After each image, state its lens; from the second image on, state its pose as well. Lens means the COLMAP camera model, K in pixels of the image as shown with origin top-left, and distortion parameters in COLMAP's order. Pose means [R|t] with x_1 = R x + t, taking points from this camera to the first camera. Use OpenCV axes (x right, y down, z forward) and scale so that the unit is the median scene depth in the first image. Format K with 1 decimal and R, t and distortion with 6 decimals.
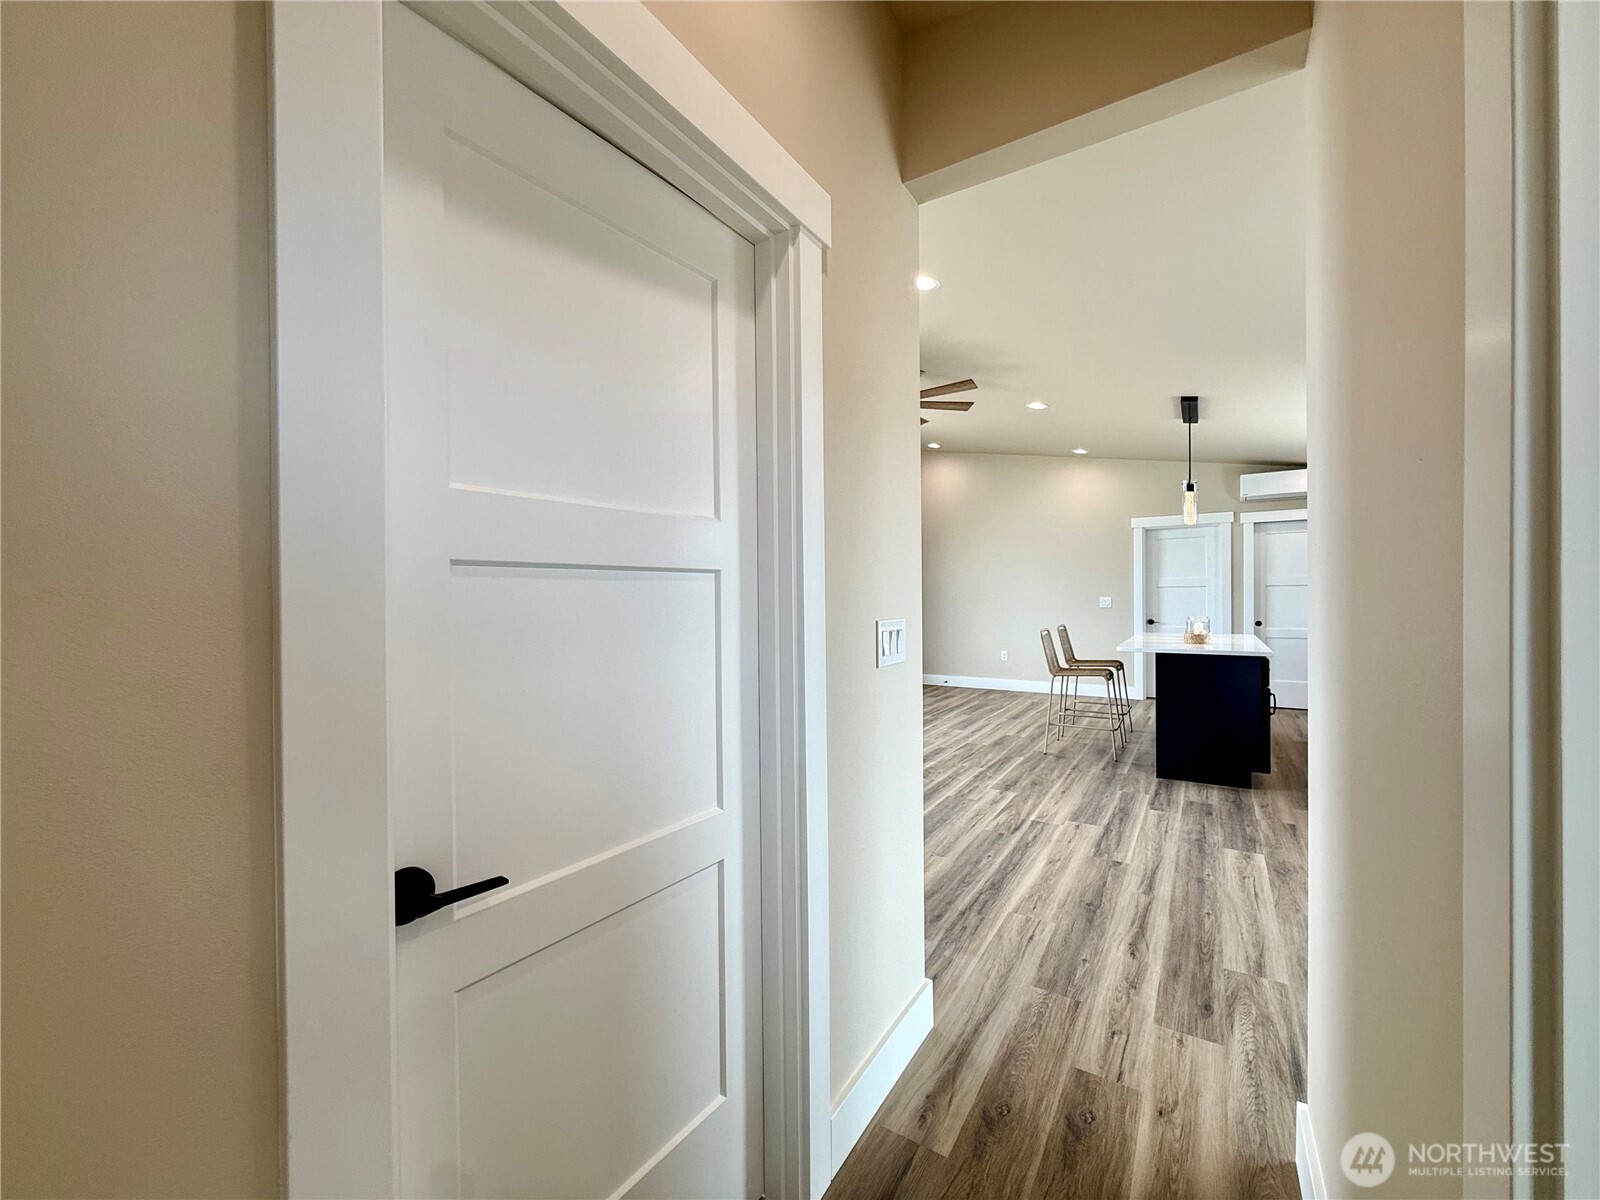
lens RADIAL K [[647.0, 0, 810.6], [0, 647.0, 590.5], [0, 0, 1]] dist [-0.000399, 0.000080]
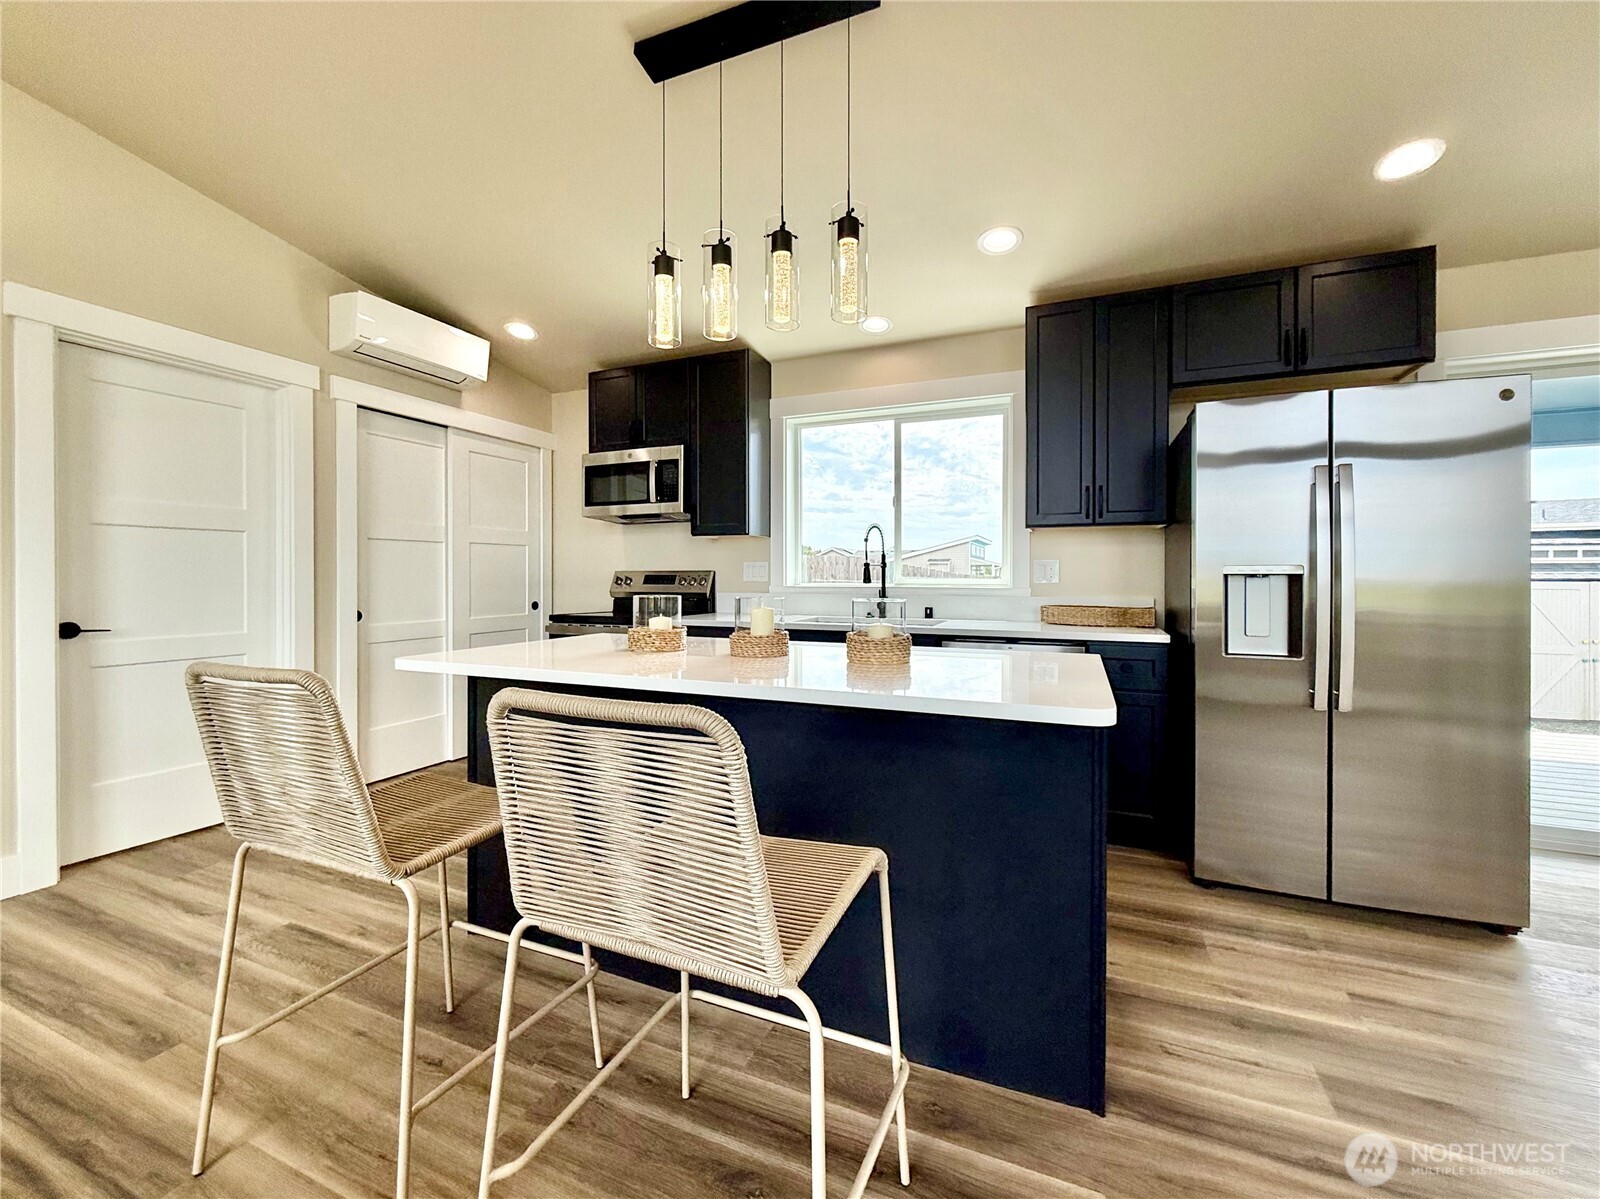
lens RADIAL K [[647.0, 0, 810.6], [0, 647.0, 590.0], [0, 0, 1]] dist [-0.000399, 0.000080]
pose [[-0.154675, -0.012025, 0.987892, 0.392602], [-0.004479, 0.999924, 0.011470, 0.060981], [-0.987955, -0.002651, -0.154717, 1.791215]]
